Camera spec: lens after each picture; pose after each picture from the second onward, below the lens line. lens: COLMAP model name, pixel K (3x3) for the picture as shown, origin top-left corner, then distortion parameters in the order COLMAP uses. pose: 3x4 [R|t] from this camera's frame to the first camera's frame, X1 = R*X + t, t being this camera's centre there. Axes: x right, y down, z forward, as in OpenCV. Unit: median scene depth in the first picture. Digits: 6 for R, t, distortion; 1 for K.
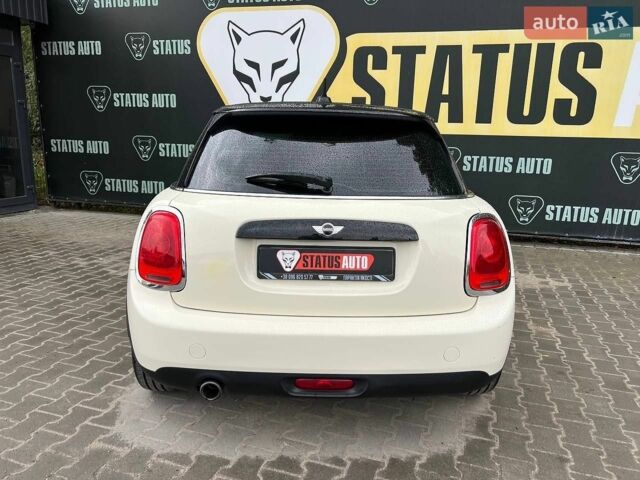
lens RADIAL K [[486.0, 0, 322.6], [0, 486.0, 240.6], [0, 0, 1]] dist [0.038390, -0.017050]
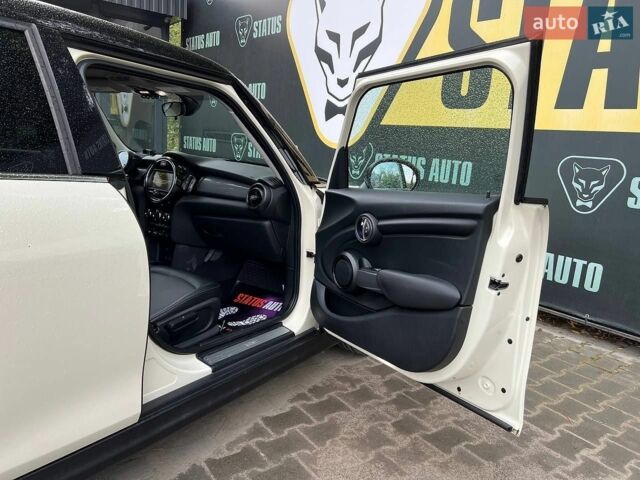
lens RADIAL K [[486.0, 0, 307.7], [0, 486.0, 238.9], [0, 0, 1]] dist [0.038390, -0.017050]
pose [[0.801795, 0.151542, -0.578065, 0.327399], [-0.182624, 0.983173, 0.004436, -0.060333], [0.569010, 0.102012, 0.815978, 0.441859]]
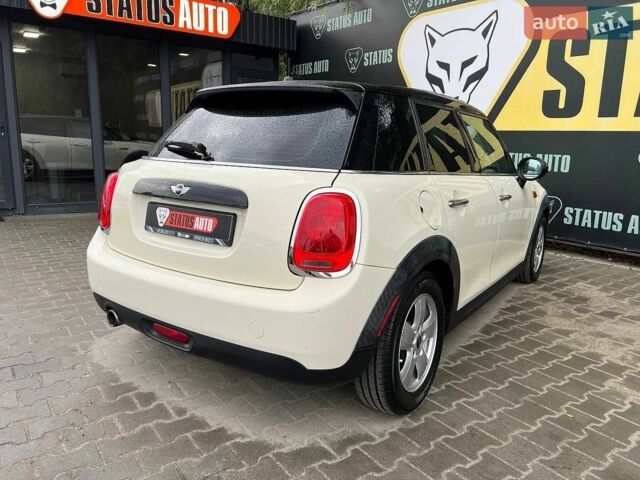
lens RADIAL K [[486.0, 0, 316.6], [0, 486.0, 234.3], [0, 0, 1]] dist [0.038390, -0.017050]
pose [[0.806271, 0.107507, -0.581695, 0.281078], [-0.134160, 0.990956, -0.002810, 0.011765], [0.576132, 0.080306, 0.813402, 0.092947]]
